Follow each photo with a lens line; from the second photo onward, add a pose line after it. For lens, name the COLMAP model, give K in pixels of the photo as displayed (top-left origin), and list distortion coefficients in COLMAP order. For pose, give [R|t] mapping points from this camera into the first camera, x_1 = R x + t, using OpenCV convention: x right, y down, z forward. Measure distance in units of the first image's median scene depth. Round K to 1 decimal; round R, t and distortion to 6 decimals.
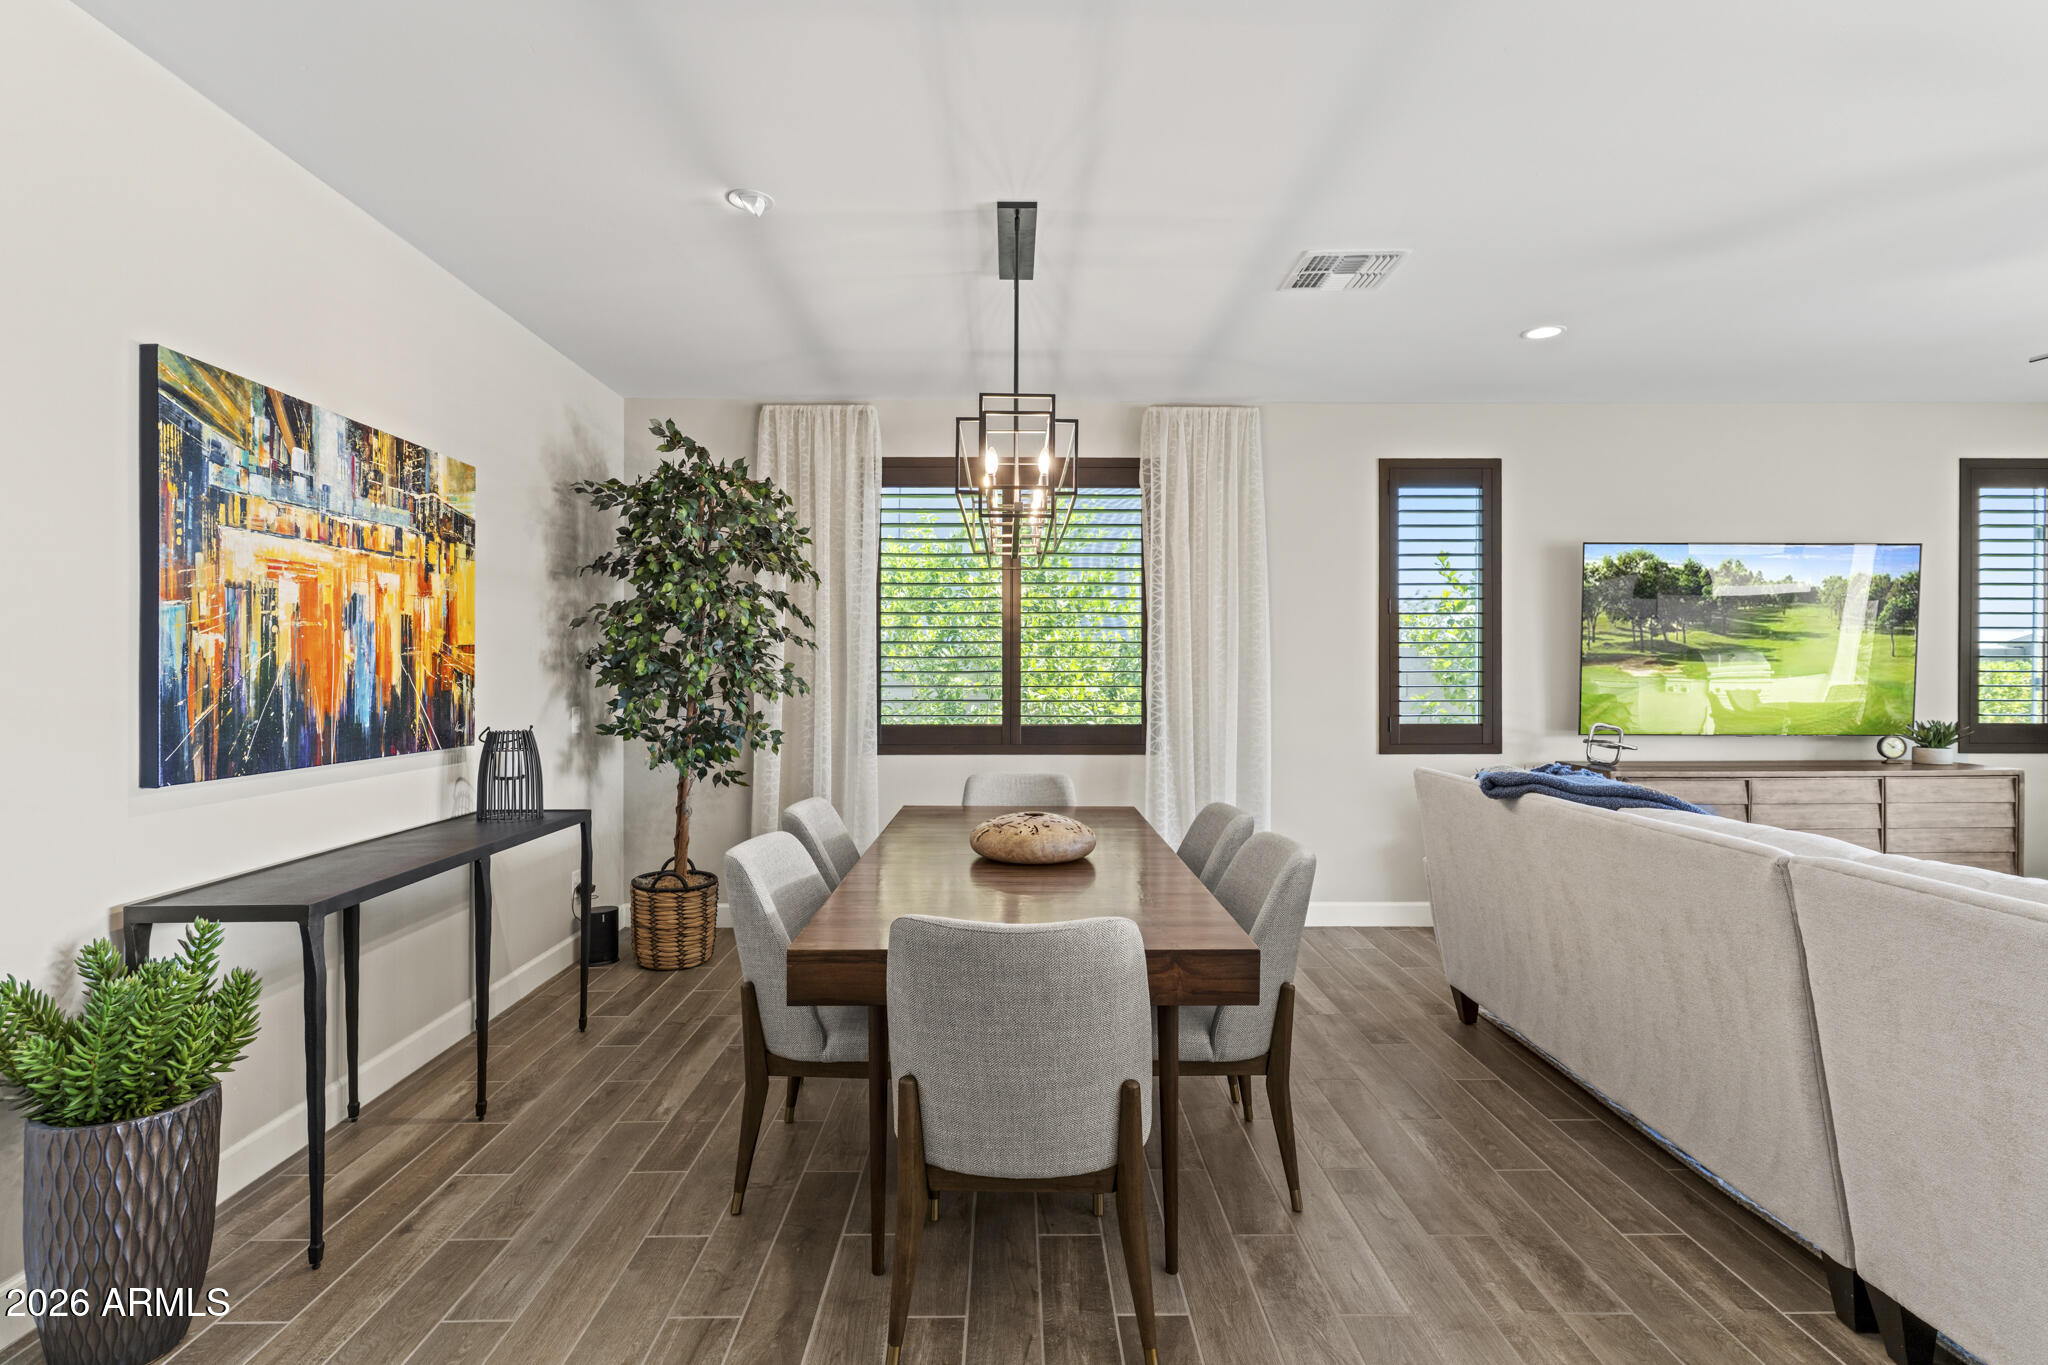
lens RADIAL K [[992.1, 0, 1015.4], [0, 992.1, 675.3], [0, 0, 1]] dist [0.003002, -0.000799]
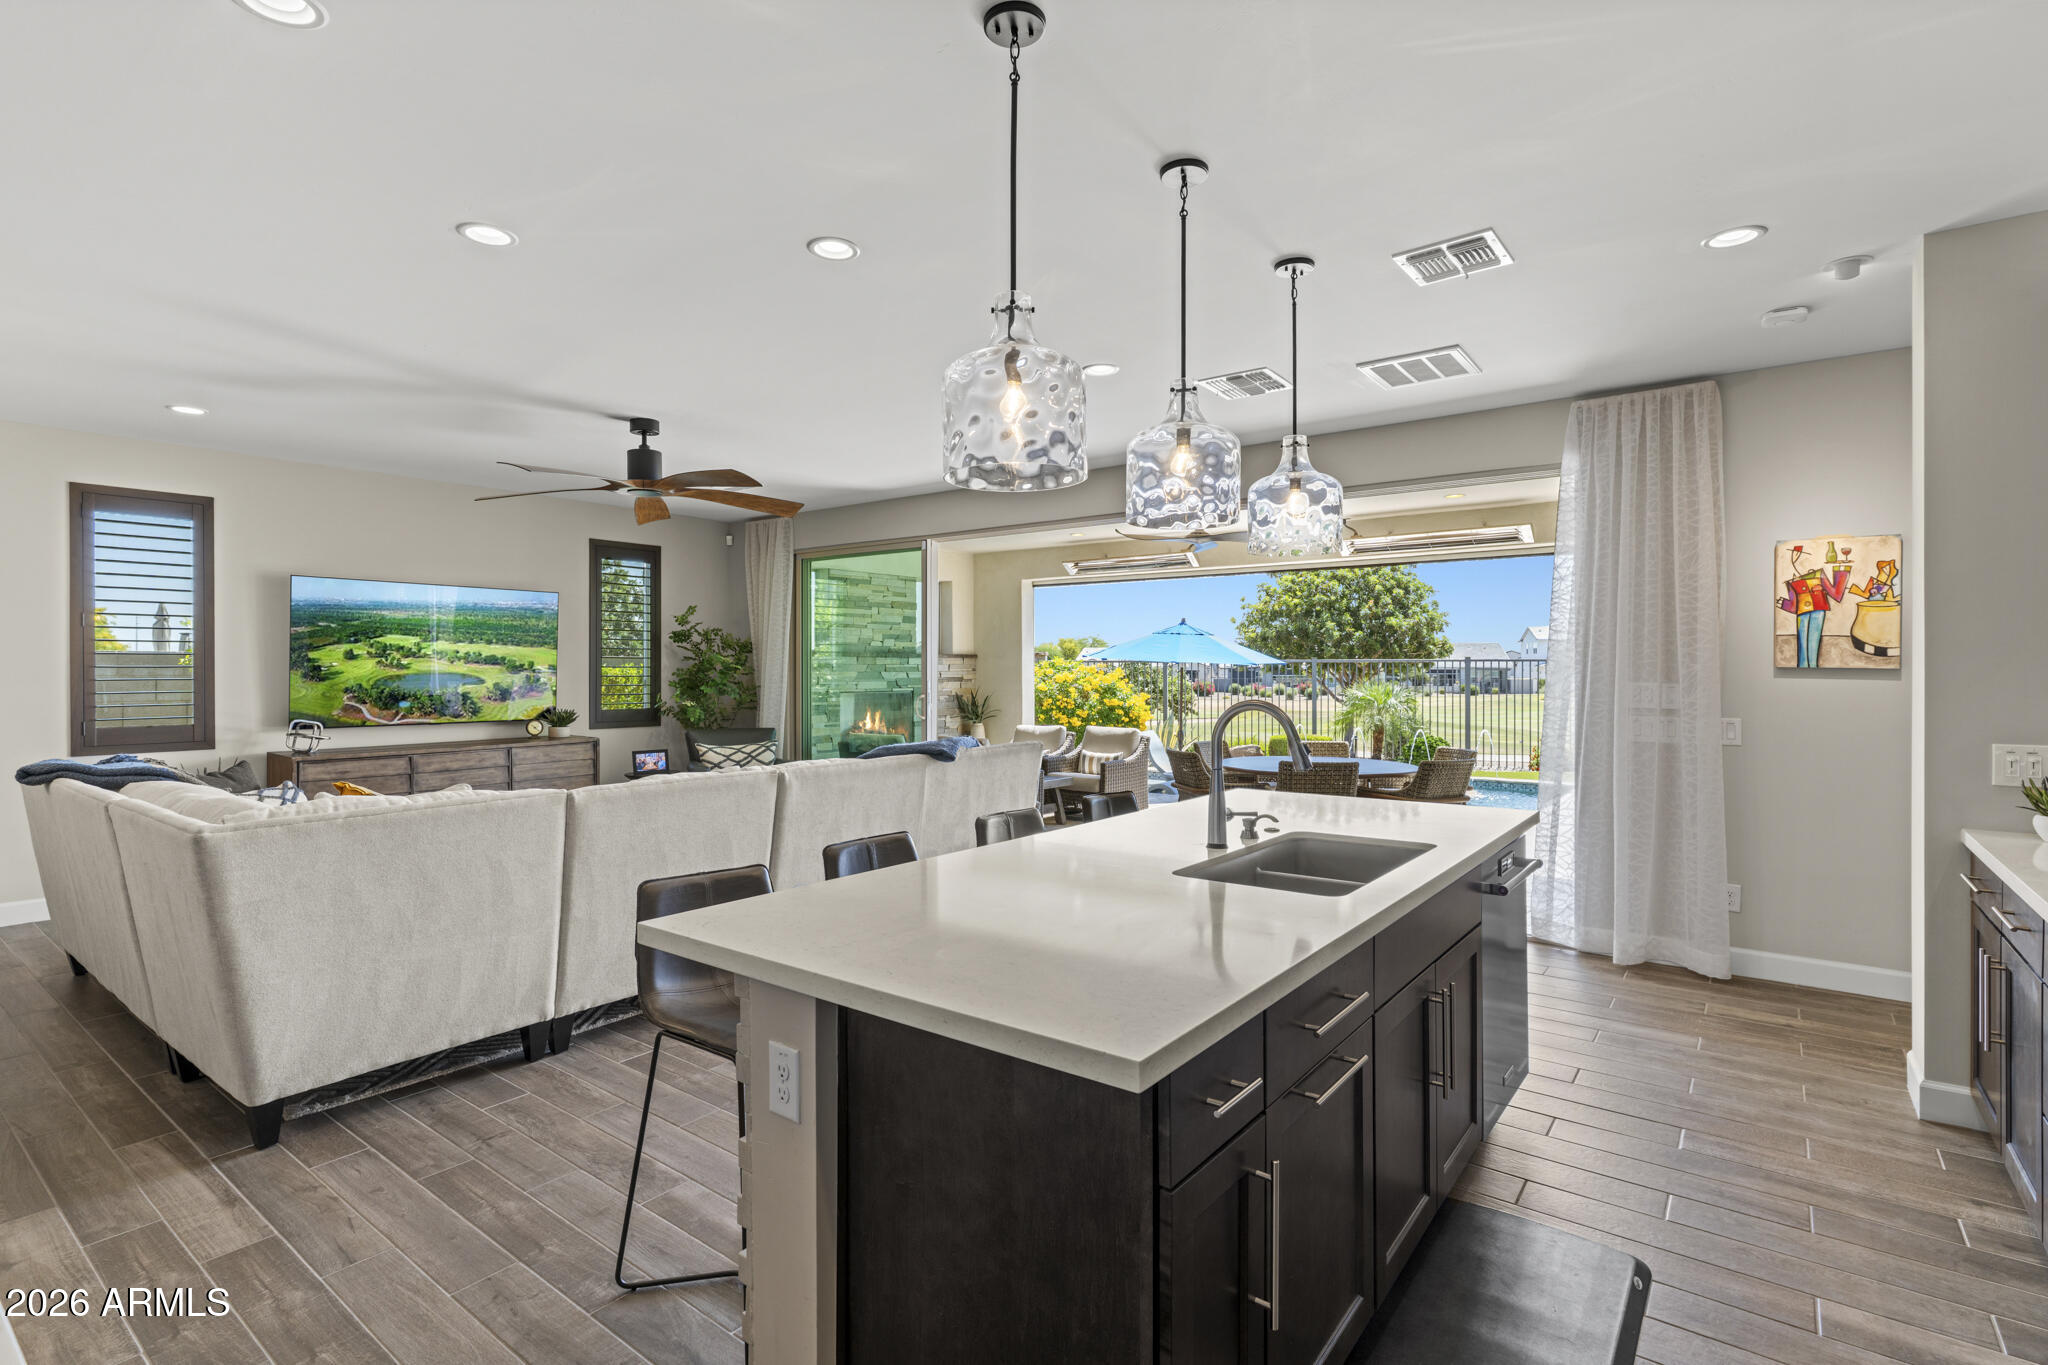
lens RADIAL K [[980.5, 0, 1022.5], [0, 980.5, 672.7], [0, 0, 1]] dist [0.004608, -0.000771]
pose [[0.617285, -0.004020, 0.786729, 0.253772], [0.001613, 0.999991, 0.003844, -0.022089], [-0.786738, -0.001104, 0.617286, -0.723592]]
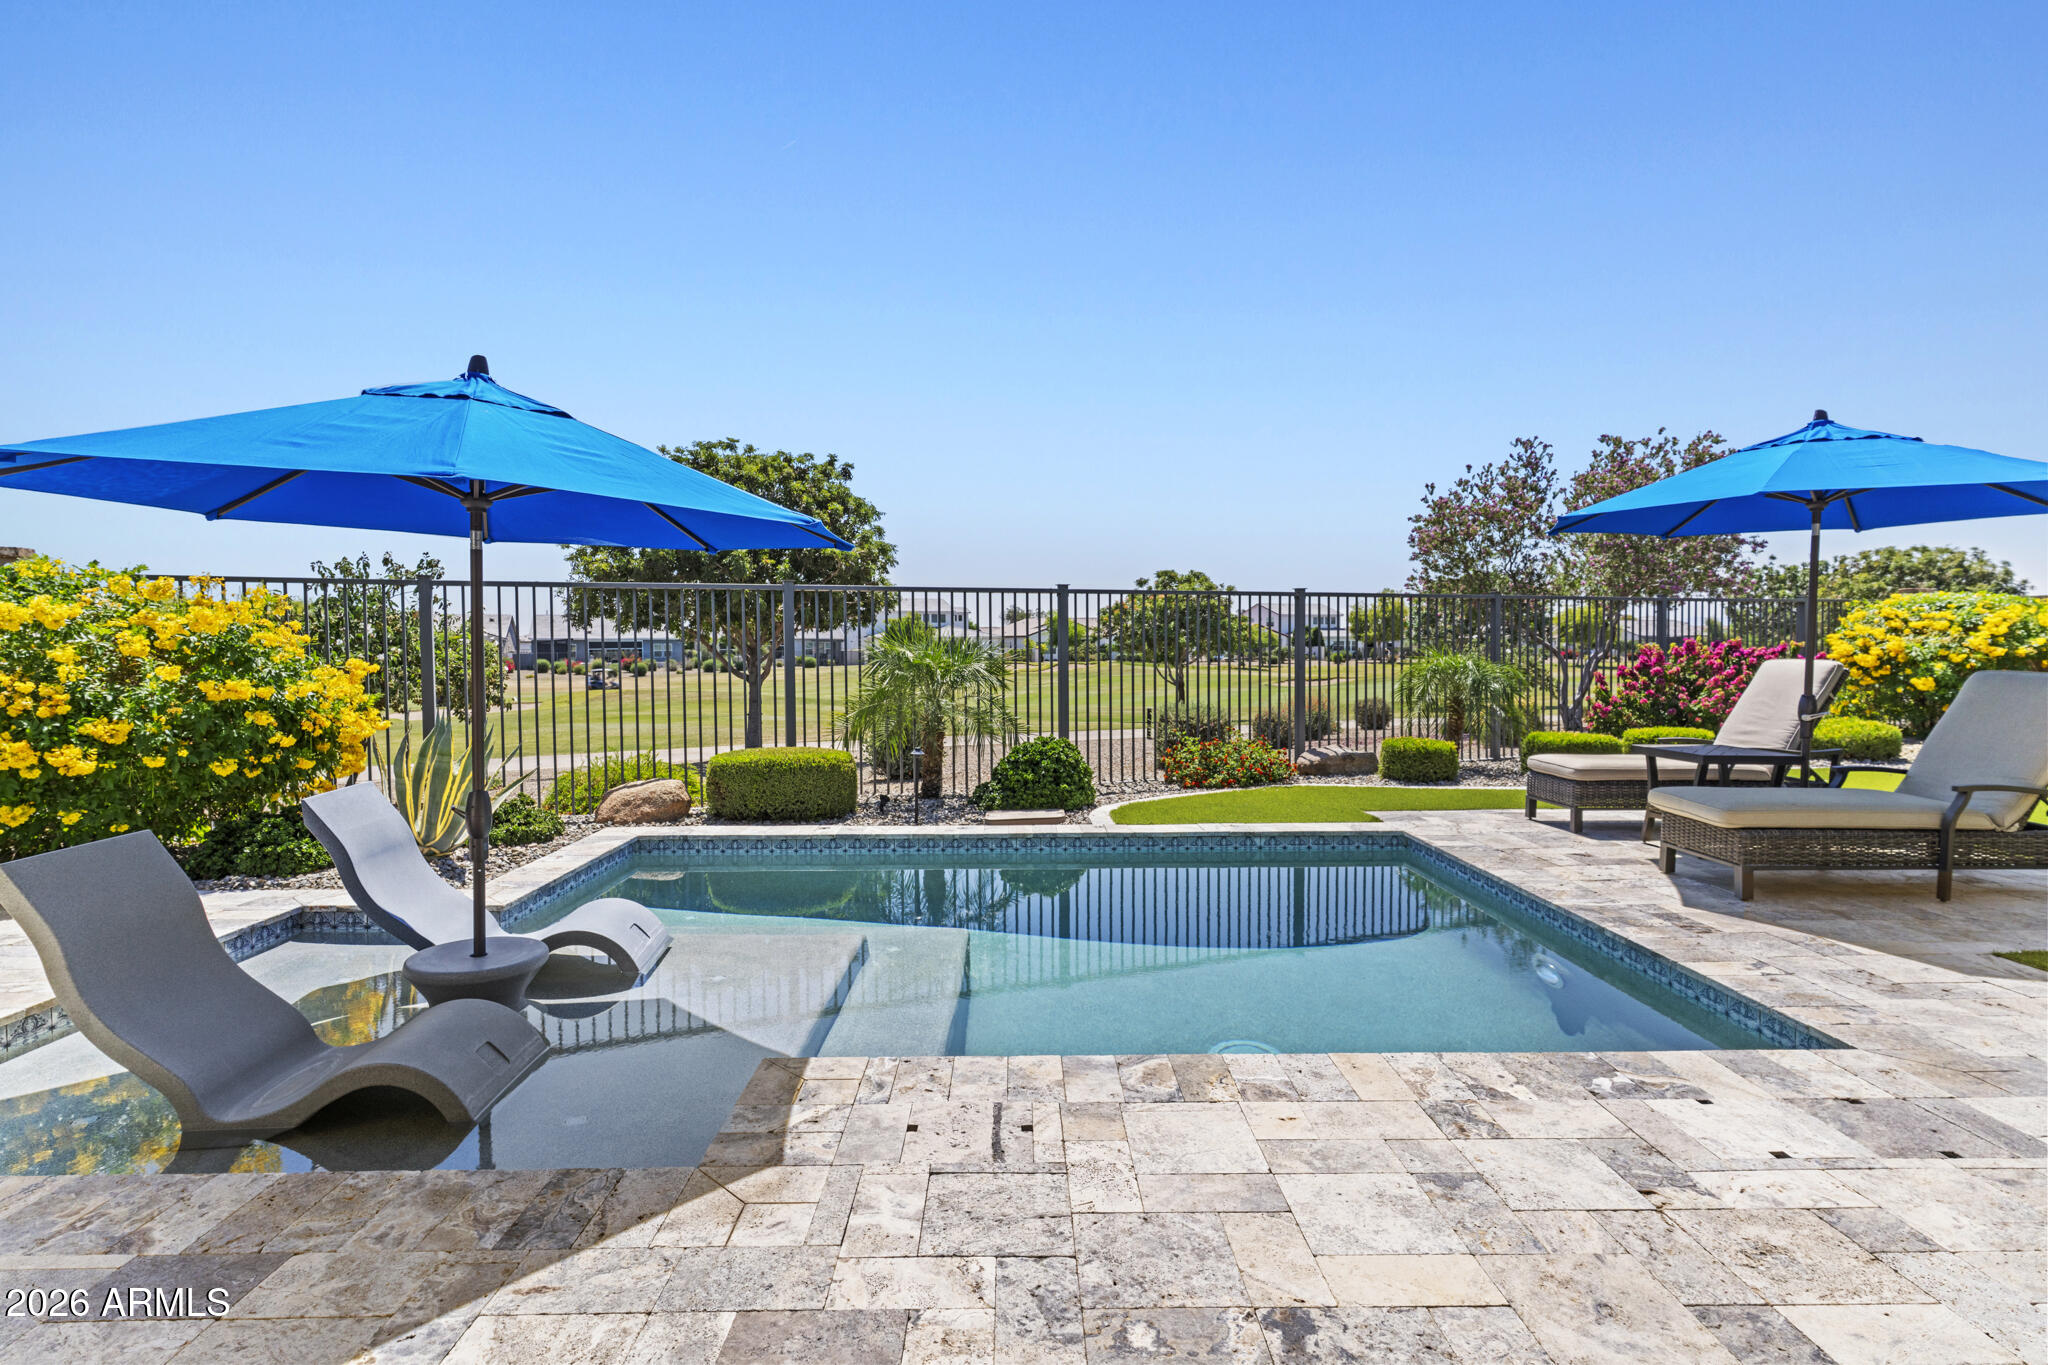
lens RADIAL K [[1007.2, 0, 1019.7], [0, 1007.2, 670.3], [0, 0, 1]] dist [-0.000844, 0.001353]
pose [[0.002485, -0.028884, 0.999580, 2.614065], [0.007711, 0.999554, 0.028864, 0.069793], [-0.999967, 0.007636, 0.002706, 0.591020]]
